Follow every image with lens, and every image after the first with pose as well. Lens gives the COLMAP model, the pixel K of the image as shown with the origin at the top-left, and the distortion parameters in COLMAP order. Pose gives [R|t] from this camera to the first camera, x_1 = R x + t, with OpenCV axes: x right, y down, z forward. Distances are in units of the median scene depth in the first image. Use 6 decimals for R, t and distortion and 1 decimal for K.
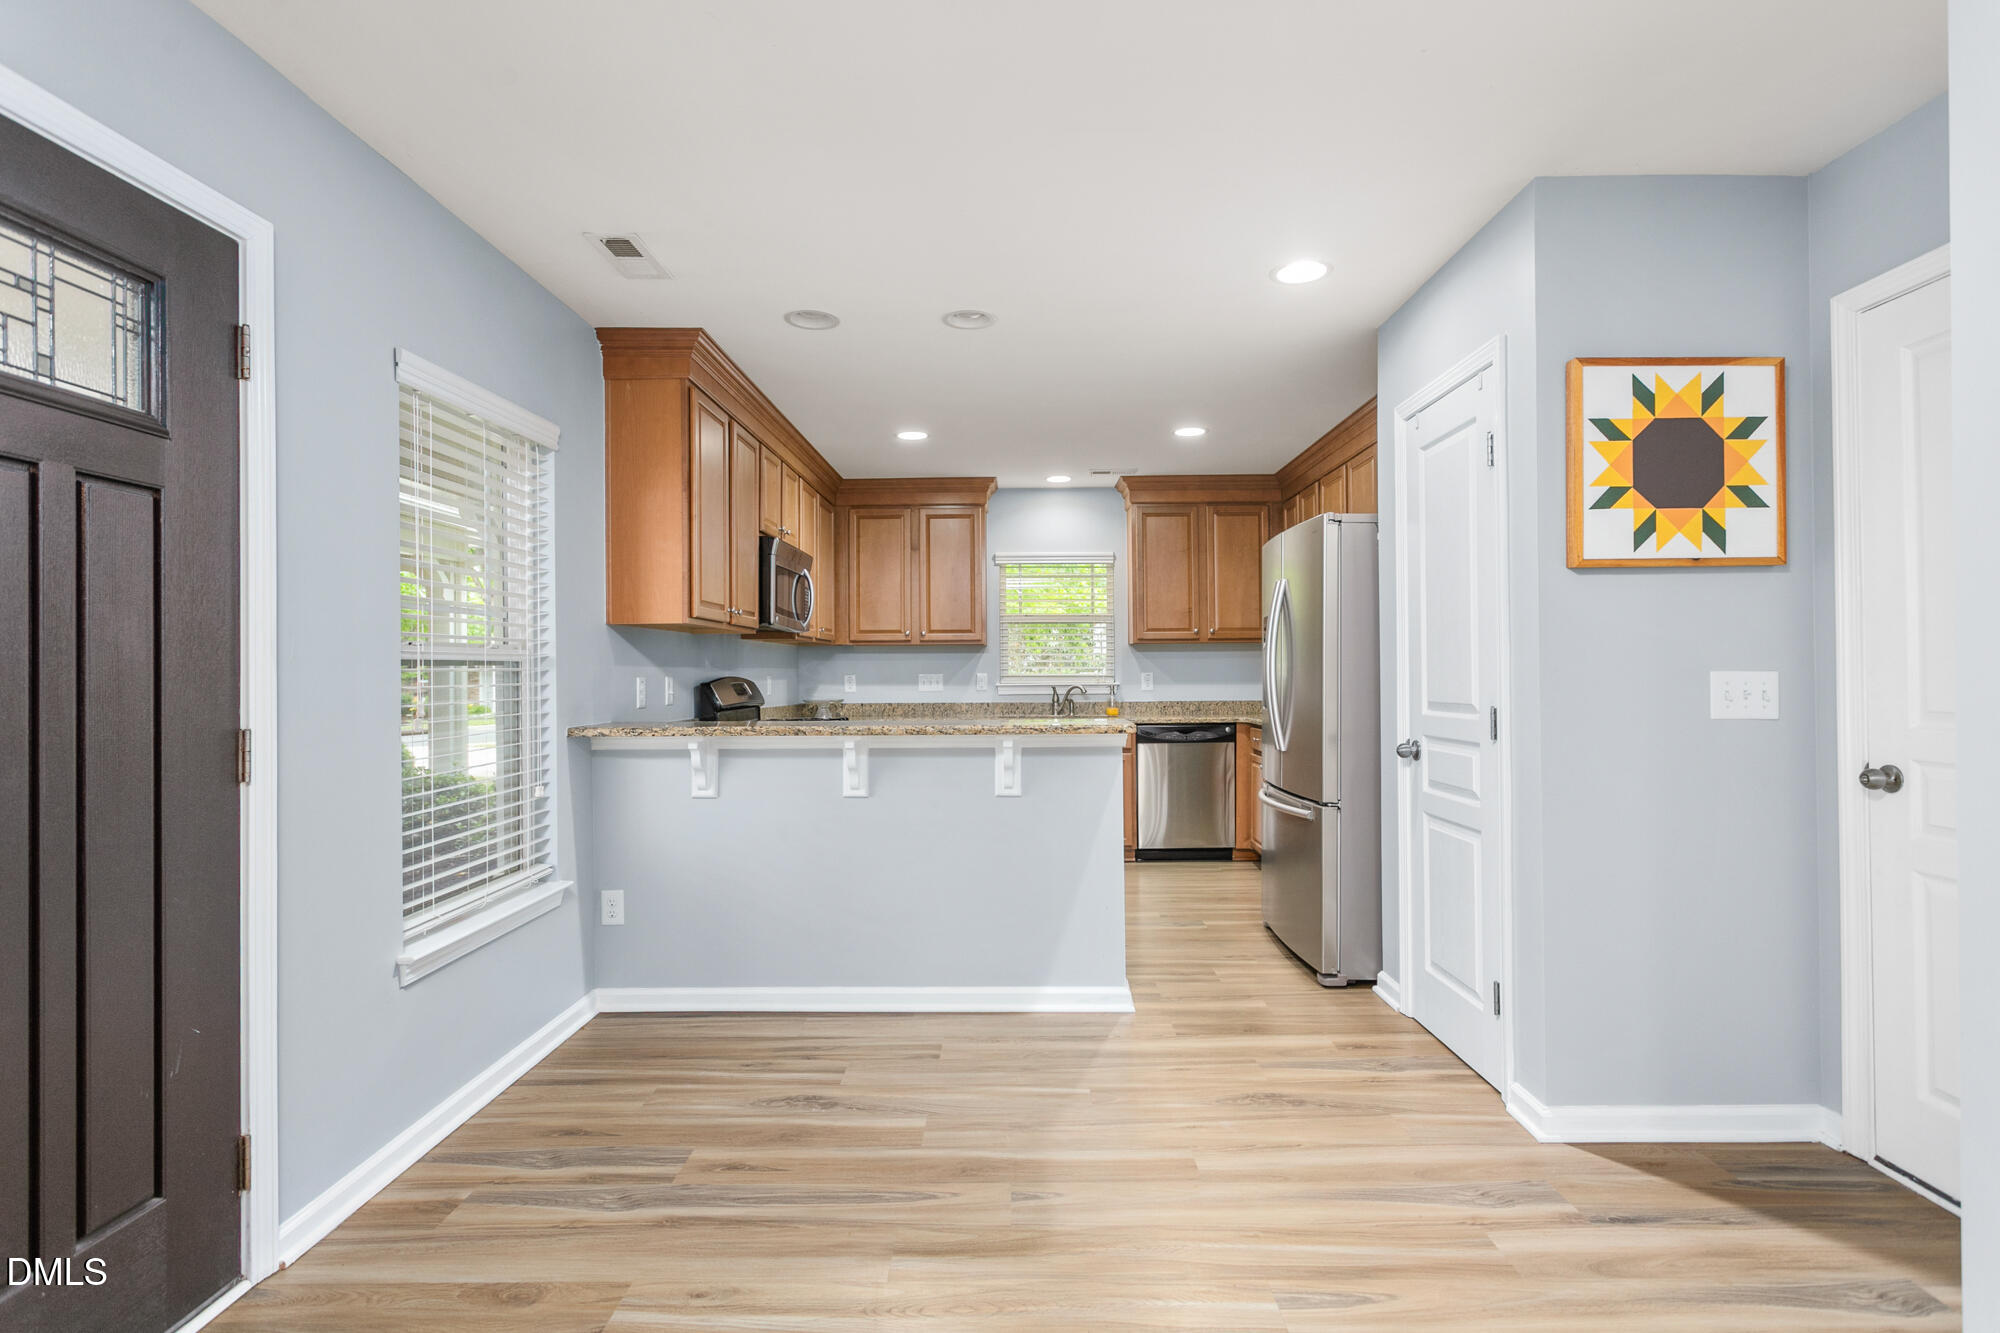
lens RADIAL K [[969.5, 0, 1009.8], [0, 969.5, 664.1], [0, 0, 1]] dist [-0.006707, 0.003998]
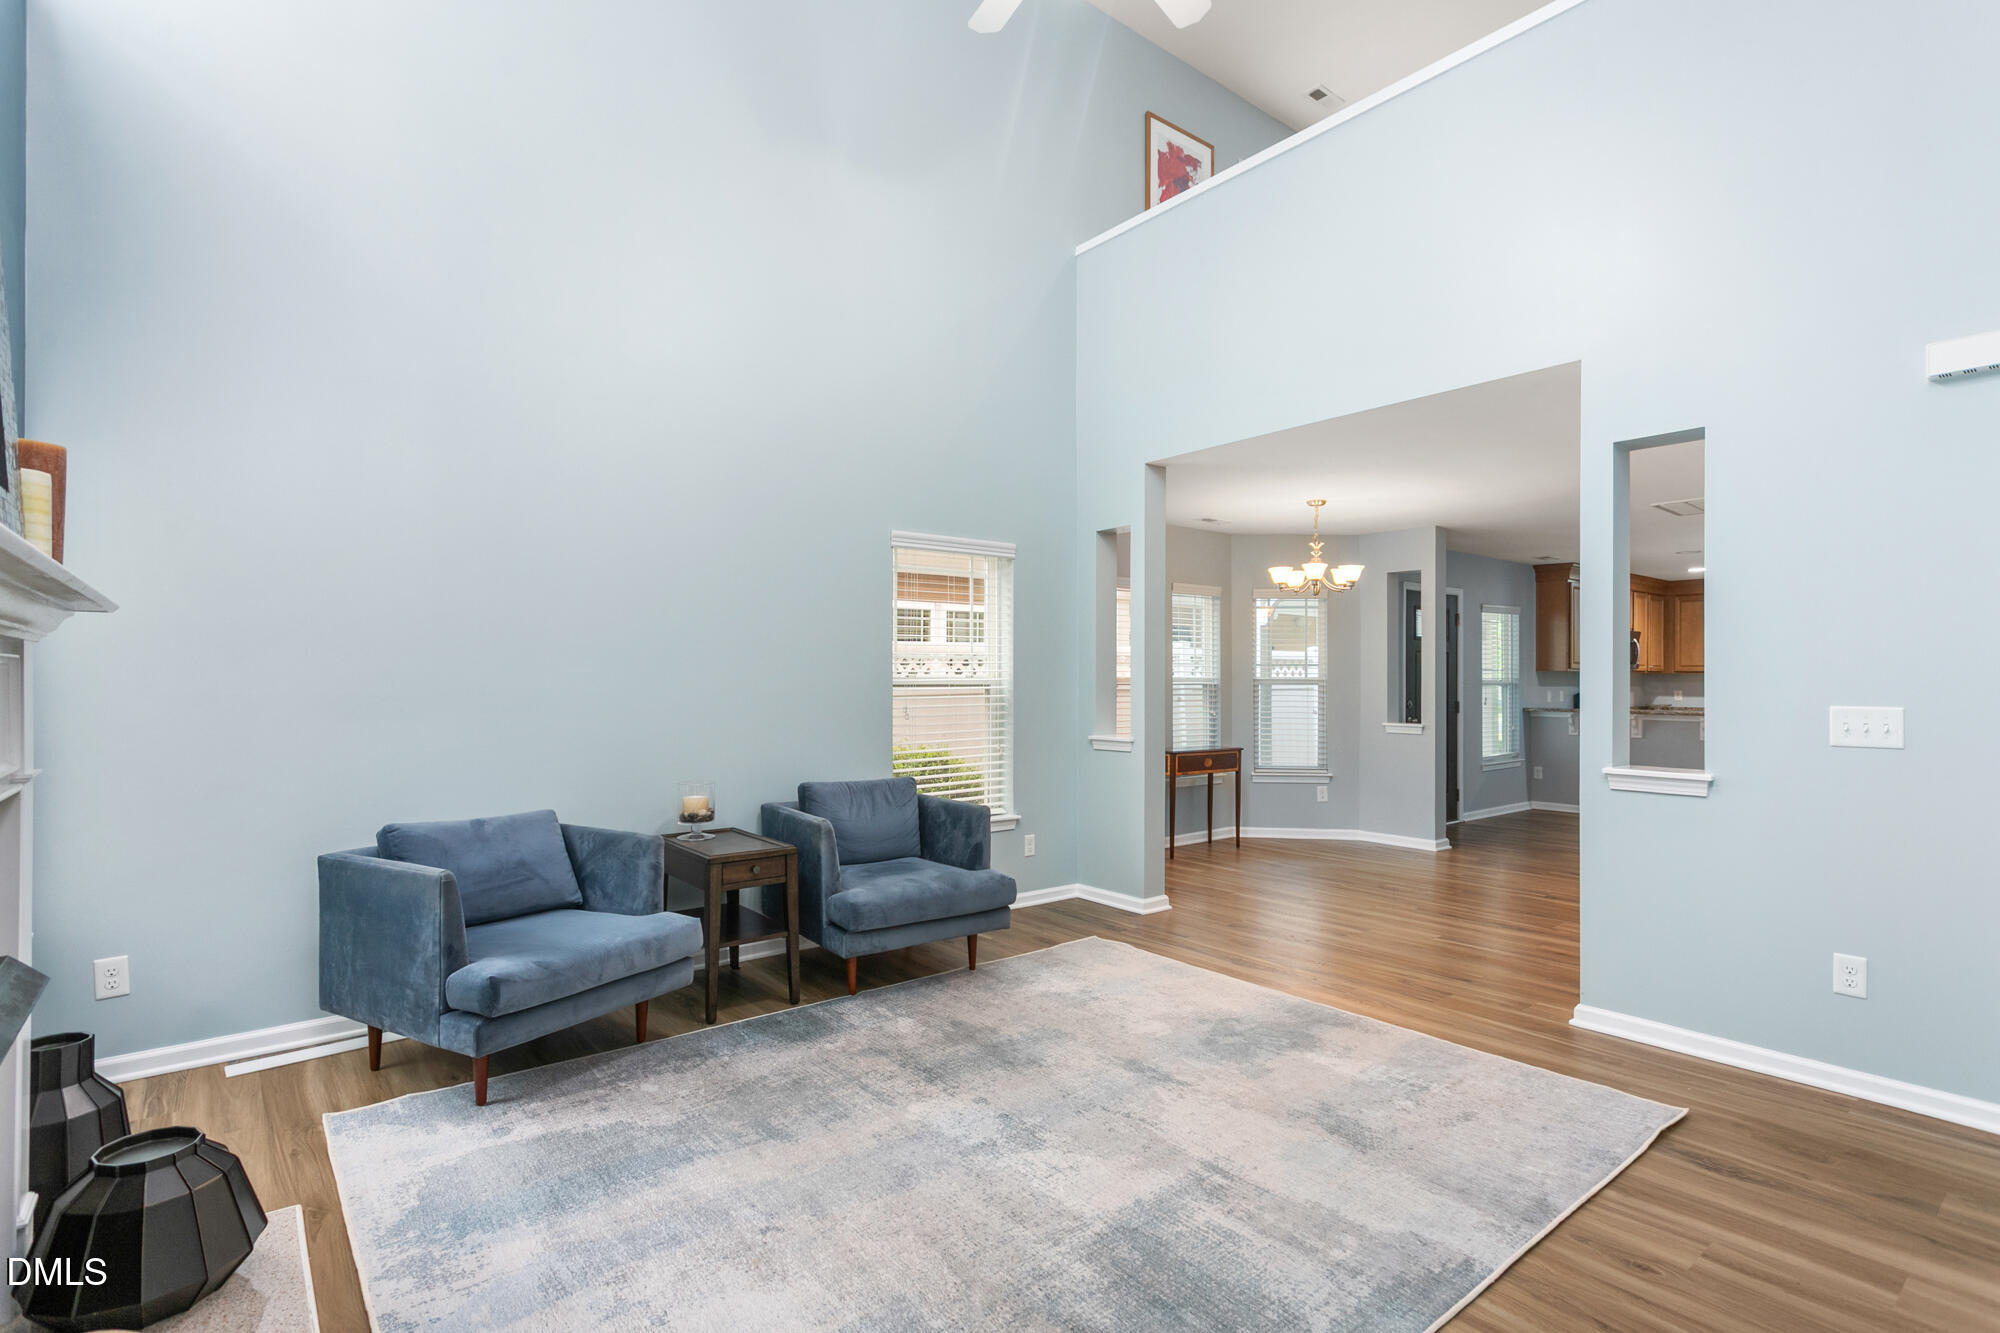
lens RADIAL K [[969.5, 0, 1039.7], [0, 969.5, 661.9], [0, 0, 1]] dist [-0.006707, 0.003998]
pose [[0.654828, -0.004250, -0.755766, 0.584528], [-0.003511, 0.999956, -0.008665, -0.031515], [0.755770, 0.008327, 0.654784, -1.481712]]
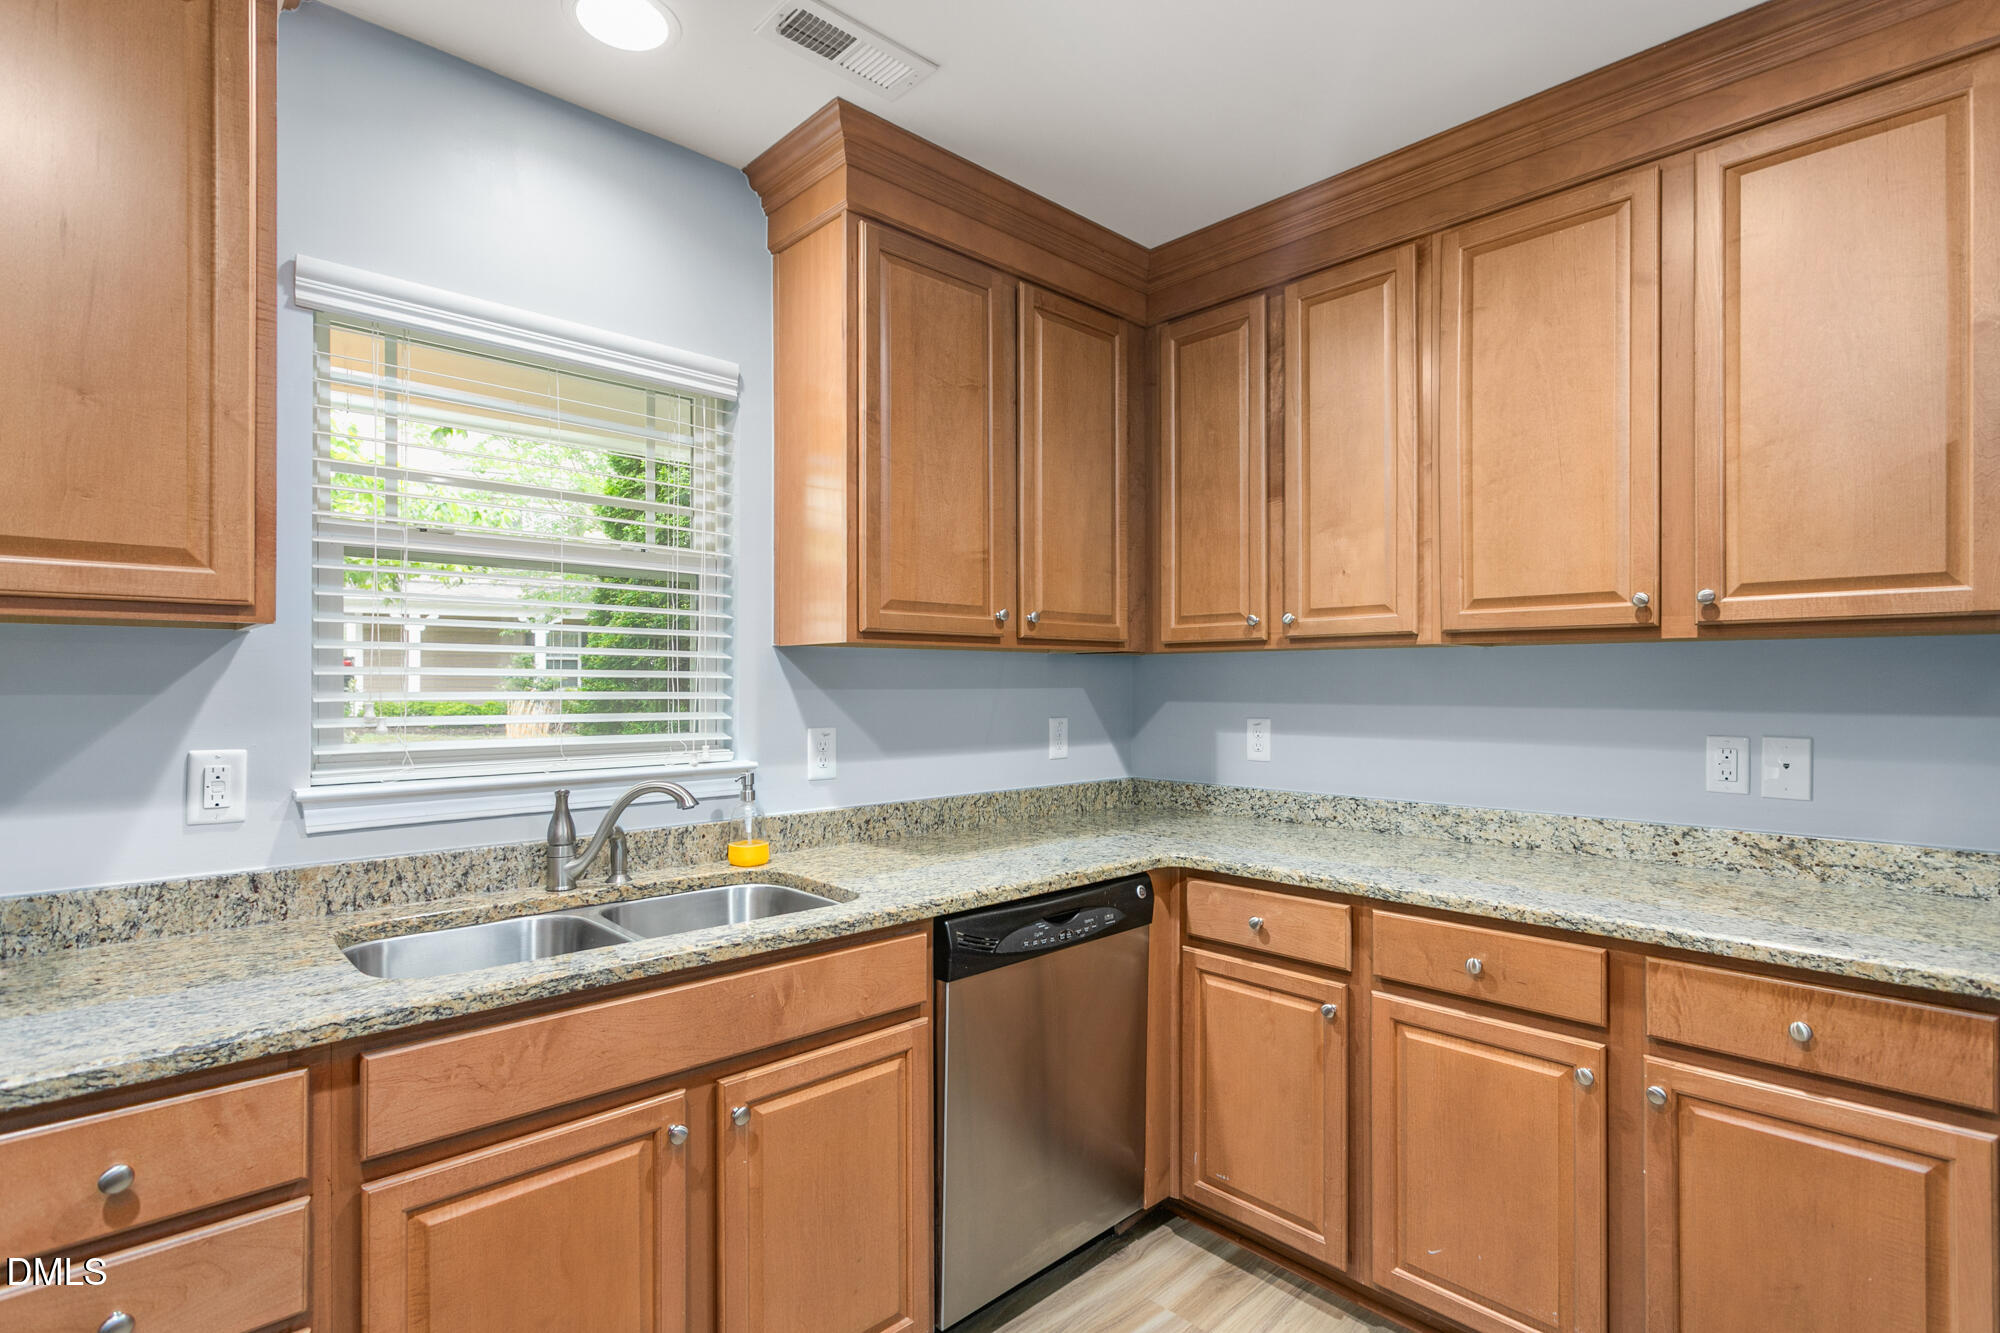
lens RADIAL K [[969.5, 0, 1017.6], [0, 969.5, 674.3], [0, 0, 1]] dist [-0.006707, 0.003998]
pose [[0.712386, 0.012137, 0.701683, -0.080819], [-0.011738, 0.999917, -0.005378, -0.014039], [-0.701689, -0.004405, 0.712469, 1.011672]]
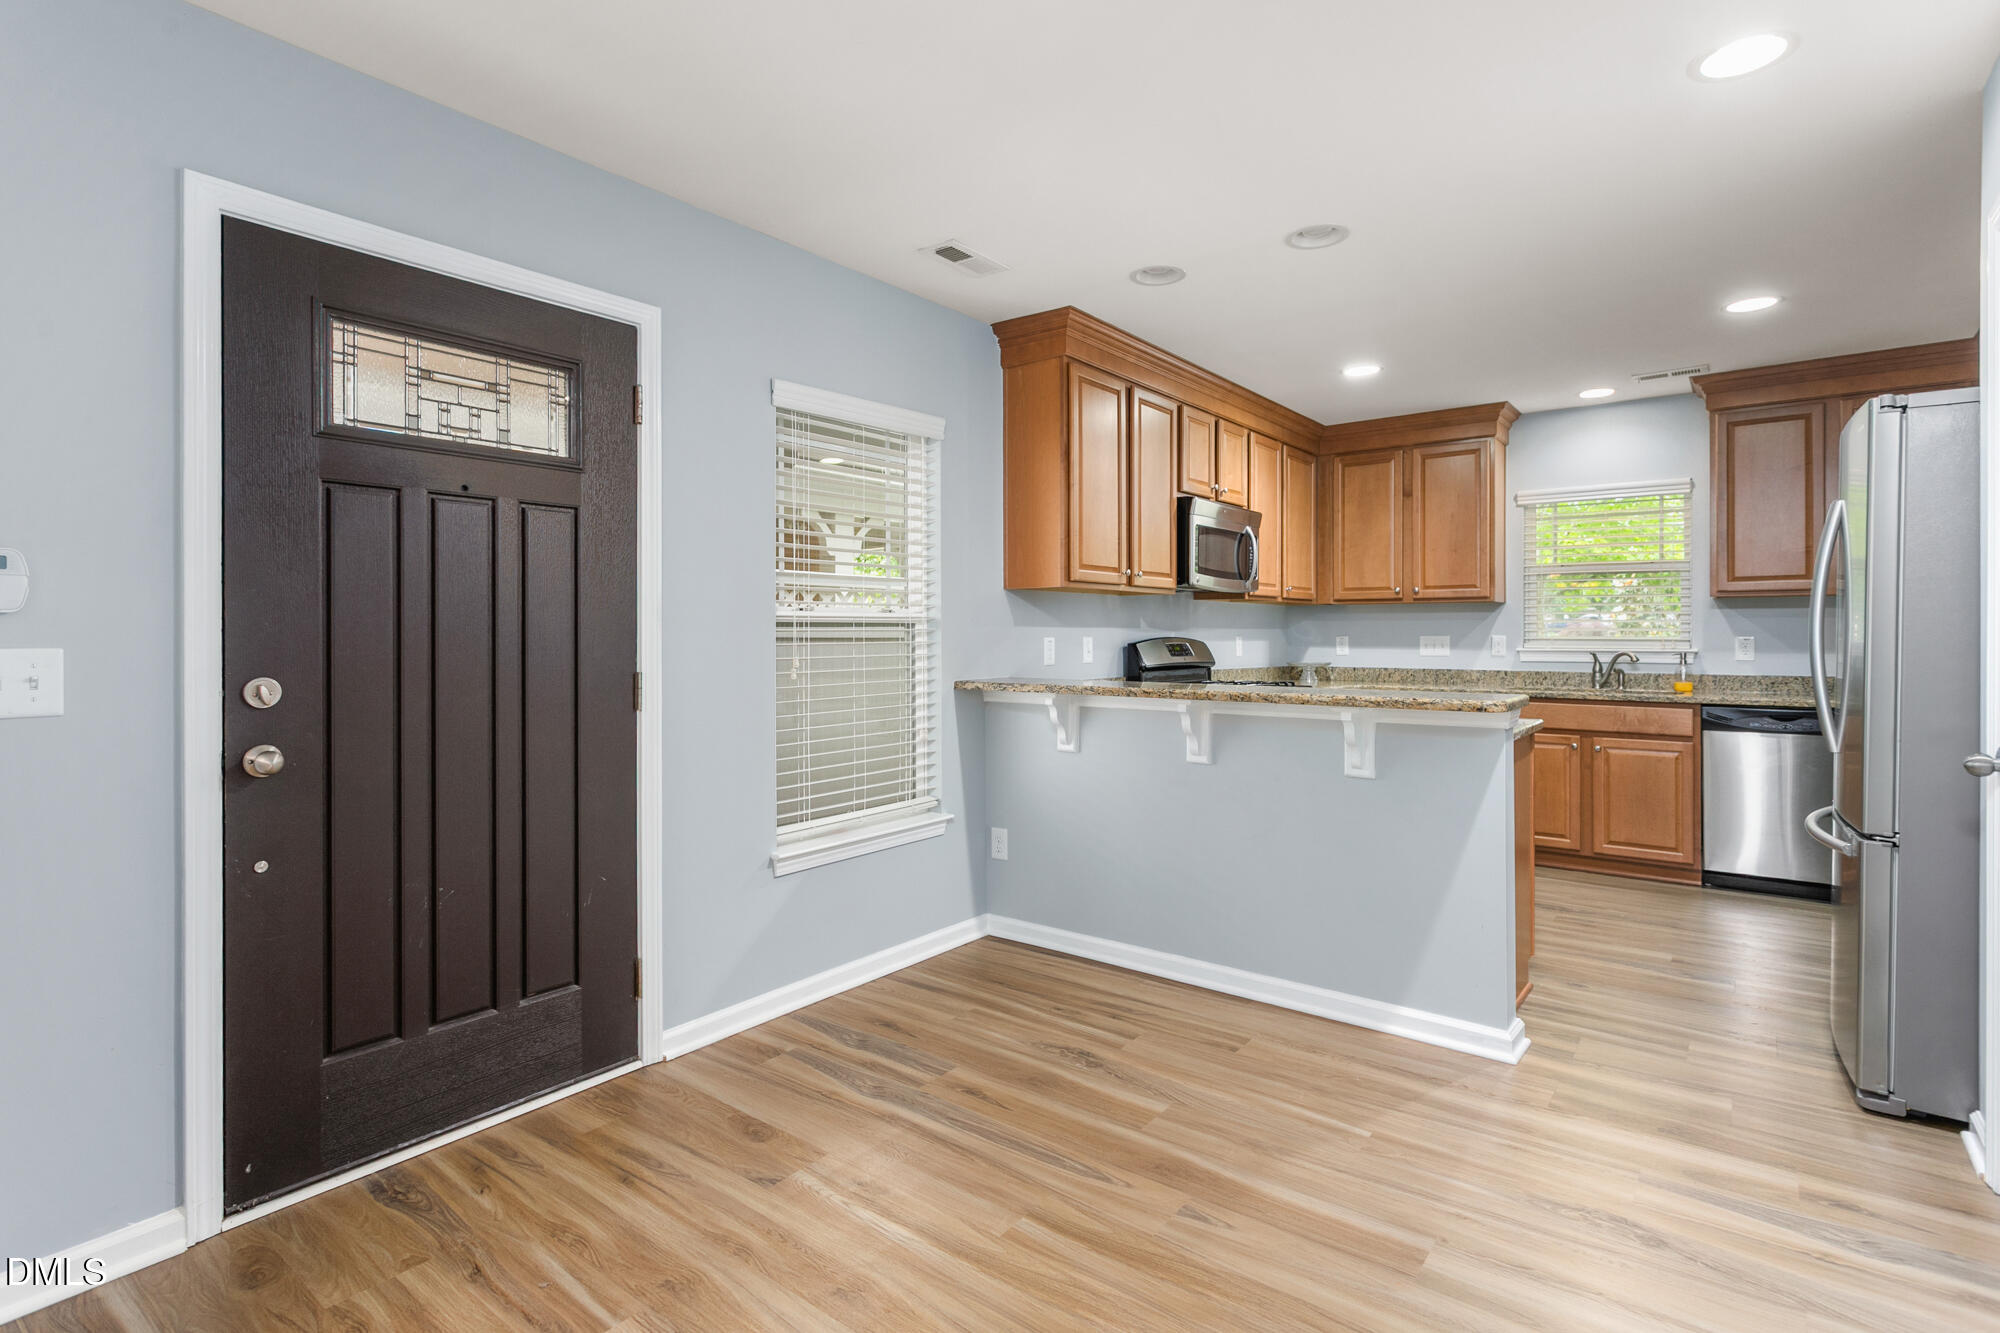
lens RADIAL K [[969.5, 0, 990.6], [0, 969.5, 636.5], [0, 0, 1]] dist [-0.006707, 0.003998]
pose [[0.789171, 0.007323, -0.614130, 0.204073], [0.000760, 0.999916, 0.012900, -0.001486], [0.614174, -0.010647, 0.789099, 0.085139]]
